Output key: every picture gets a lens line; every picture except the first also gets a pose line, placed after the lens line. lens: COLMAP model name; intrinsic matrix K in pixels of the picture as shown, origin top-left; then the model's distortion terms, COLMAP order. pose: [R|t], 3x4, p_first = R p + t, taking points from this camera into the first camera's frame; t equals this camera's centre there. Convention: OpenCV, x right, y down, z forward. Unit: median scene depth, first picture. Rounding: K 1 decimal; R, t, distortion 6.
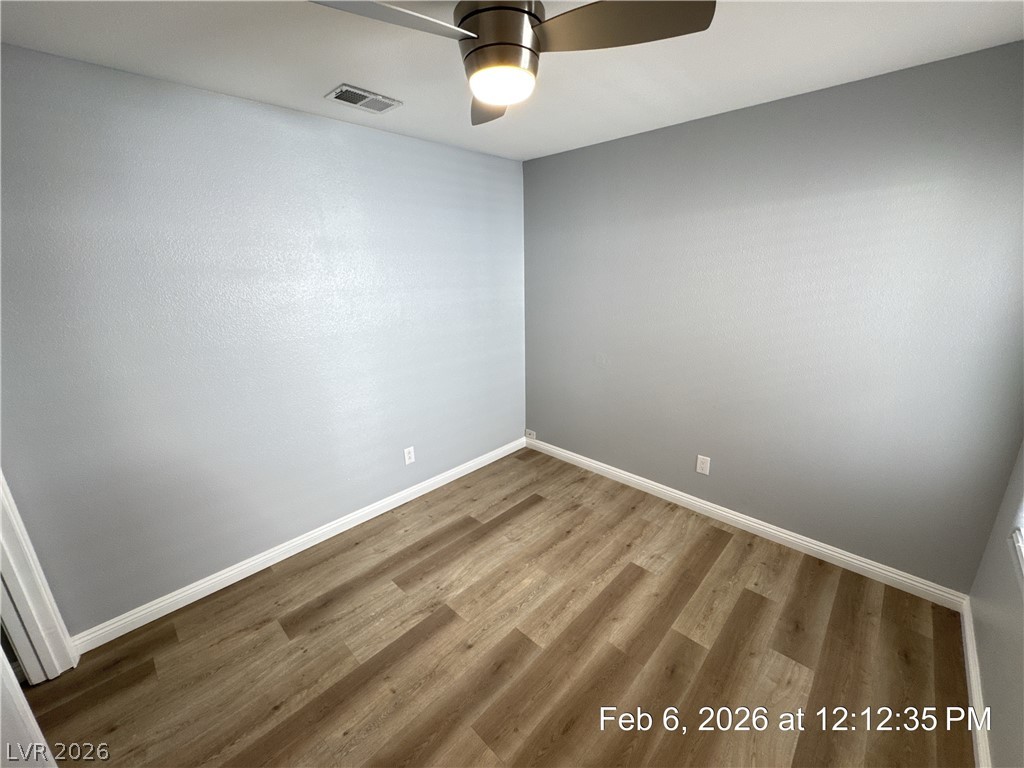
lens RADIAL K [[409.2, 0, 516.3], [0, 409.2, 383.0], [0, 0, 1]] dist [-0.004539, -0.000202]
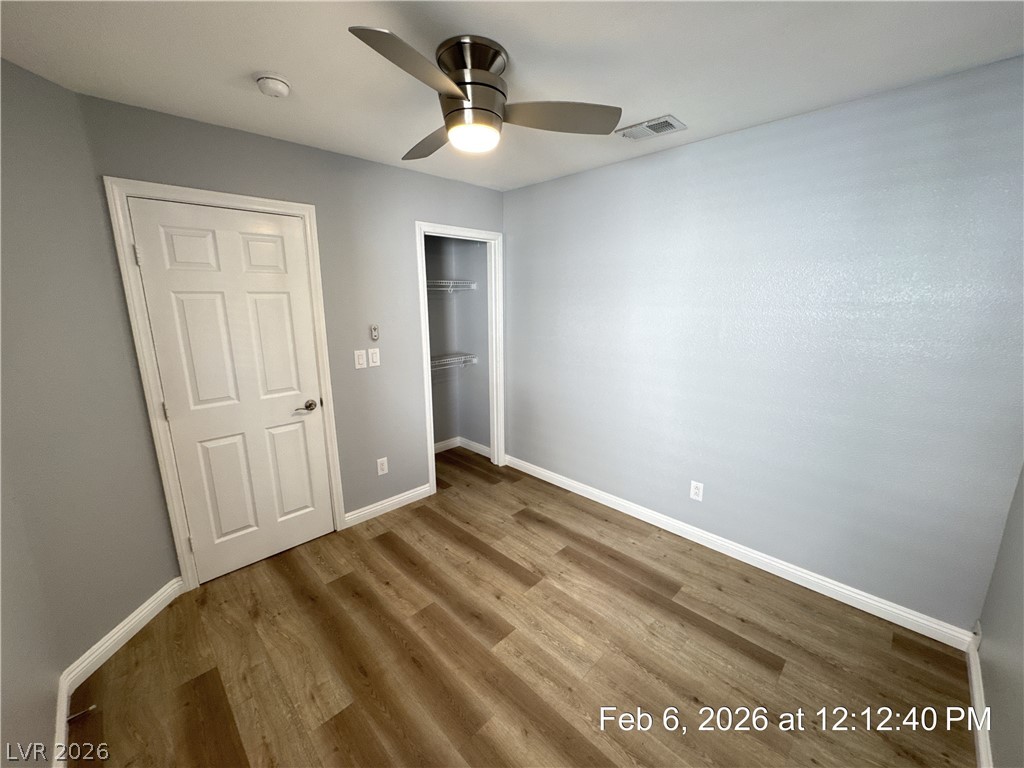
lens RADIAL K [[409.2, 0, 514.7], [0, 409.2, 386.5], [0, 0, 1]] dist [-0.004539, -0.000202]
pose [[-0.025659, 0.231295, -0.972545, 0.780949], [-0.268331, 0.935570, 0.229581, -0.186796], [0.962985, 0.266855, 0.038058, 0.725578]]
